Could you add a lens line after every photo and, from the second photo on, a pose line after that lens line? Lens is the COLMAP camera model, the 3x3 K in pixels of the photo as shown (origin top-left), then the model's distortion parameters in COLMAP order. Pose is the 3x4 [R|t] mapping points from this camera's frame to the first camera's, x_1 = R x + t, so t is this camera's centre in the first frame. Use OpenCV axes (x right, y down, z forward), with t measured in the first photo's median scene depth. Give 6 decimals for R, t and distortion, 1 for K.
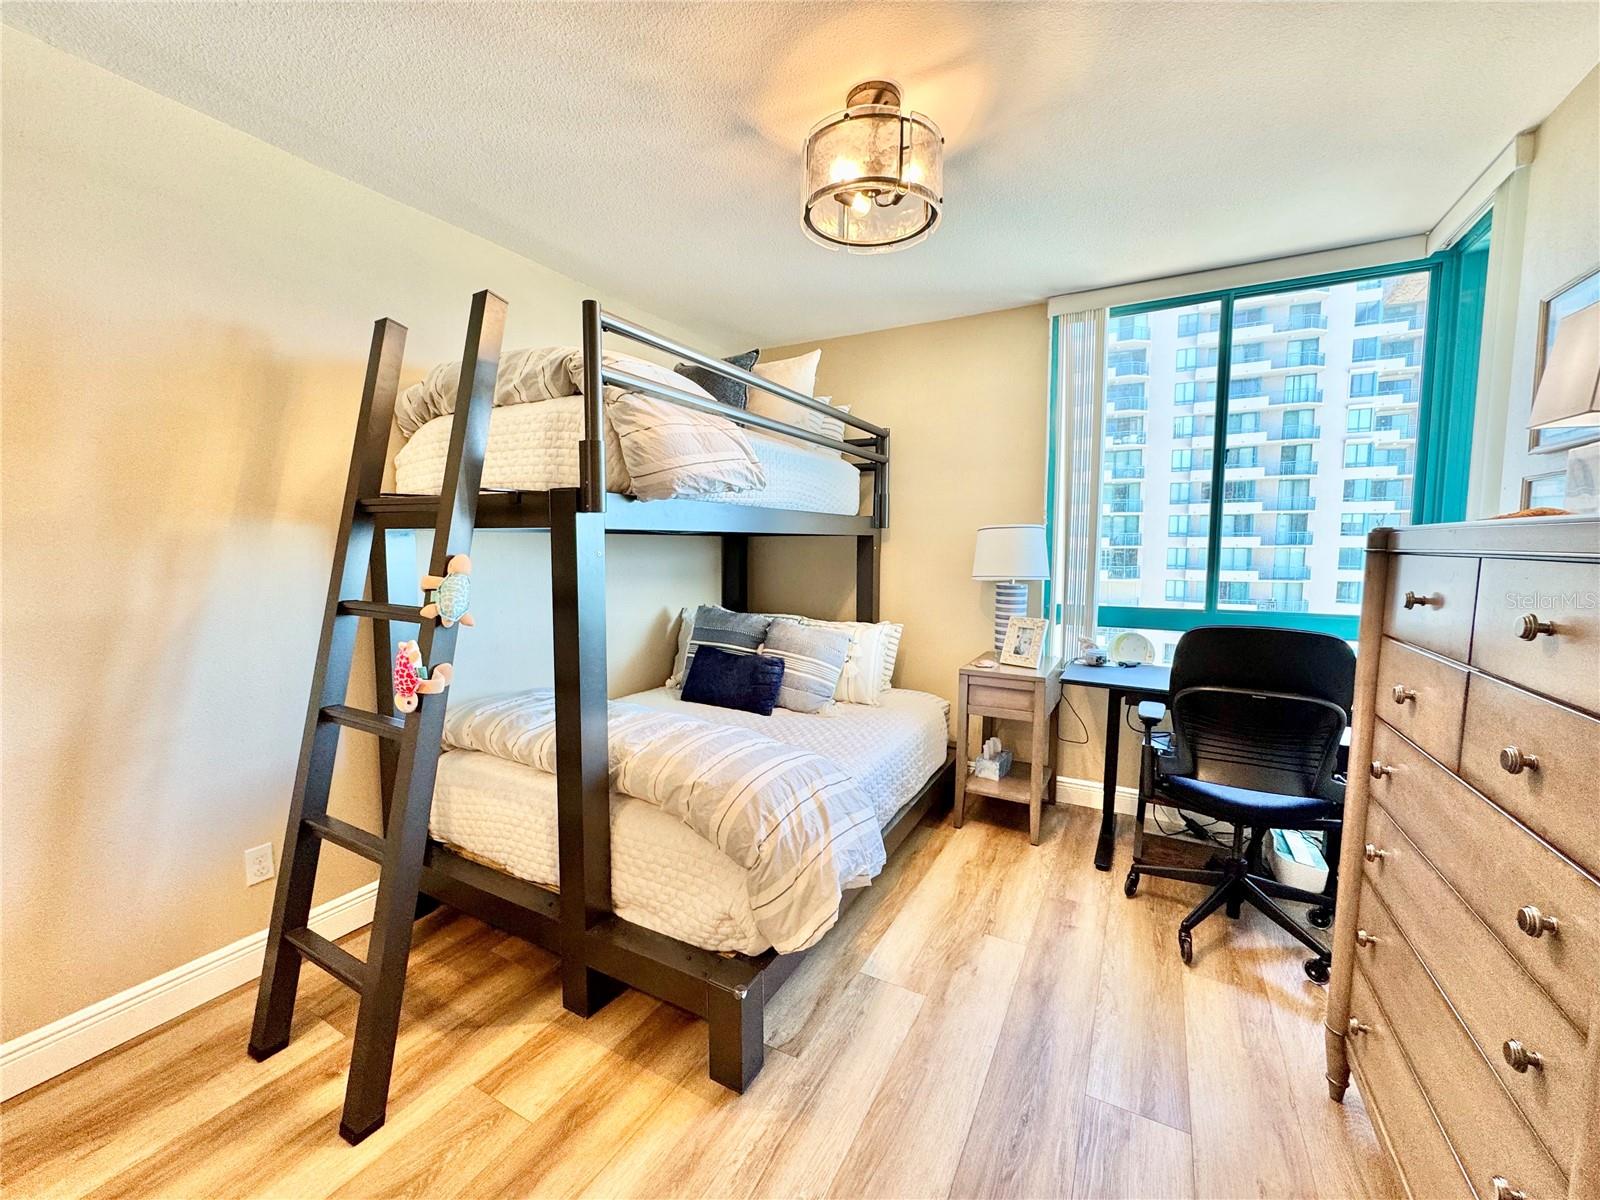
lens RADIAL K [[642.7, 0, 800.0], [0, 642.7, 600.0], [0, 0, 1]] dist [-0.003045, 0.000009]
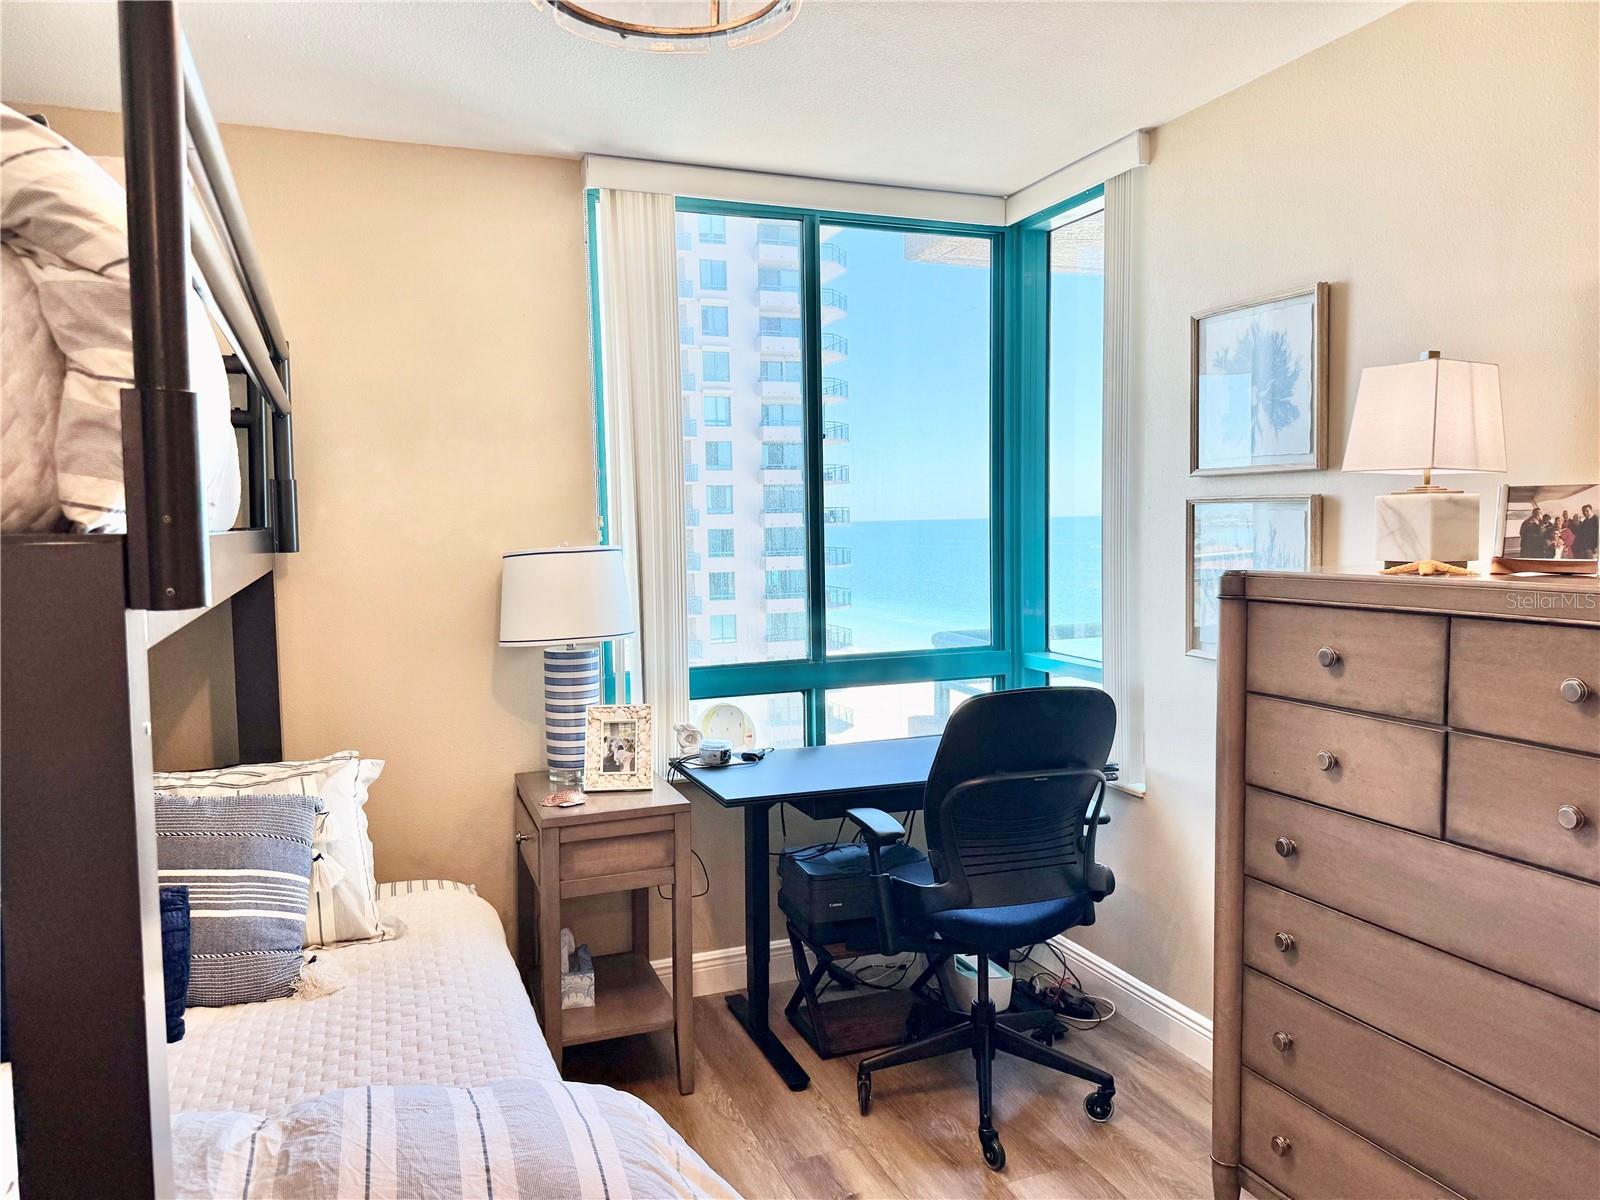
lens RADIAL K [[1127.1, 0, 800.0], [0, 1127.1, 600.0], [0, 0, 1]] dist [0.055309, -0.001898]
pose [[0.634510, -0.065120, 0.770166, -0.365451], [0.082446, 0.996462, 0.016330, -0.079363], [-0.768505, 0.053136, 0.637634, 0.248314]]
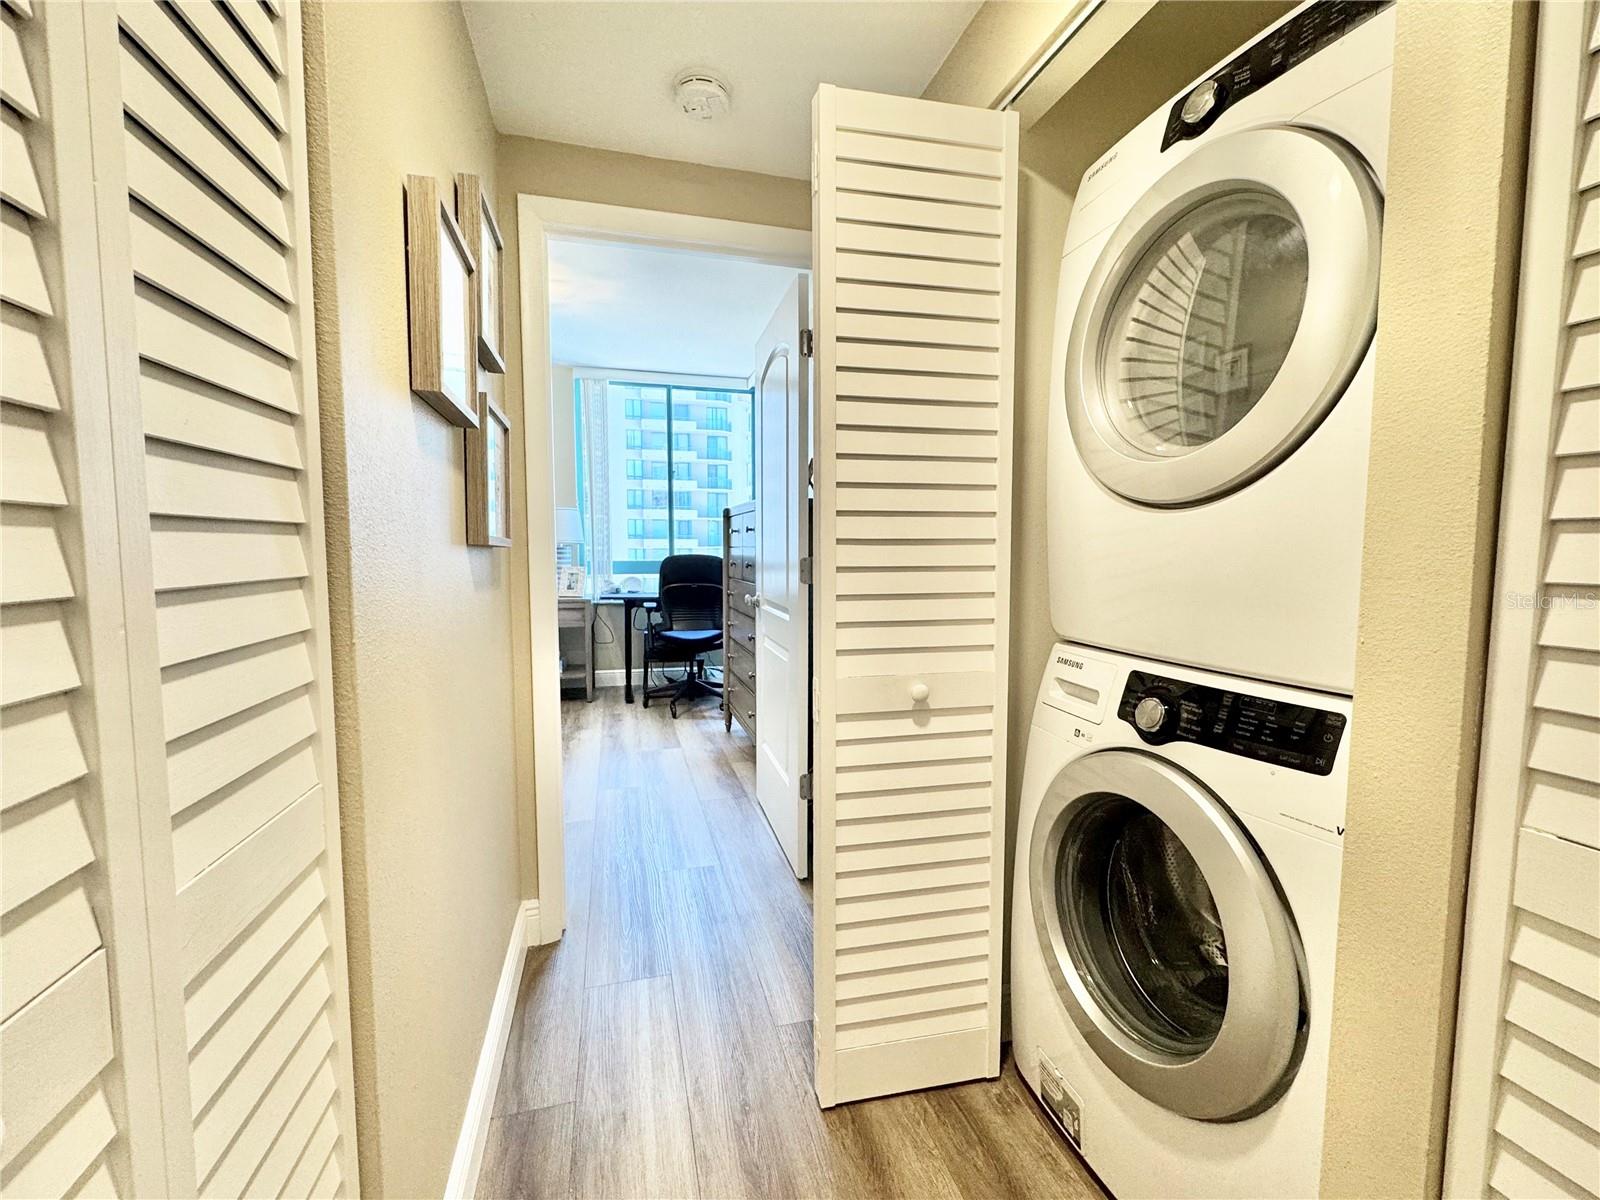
lens RADIAL K [[642.7, 0, 800.0], [0, 642.7, 600.0], [0, 0, 1]] dist [-0.003045, 0.000009]
pose [[0.712866, -0.060359, 0.698698, -0.417481], [0.060358, 0.997873, 0.024623, 0.118775], [-0.698699, 0.024619, 0.714992, -0.607639]]
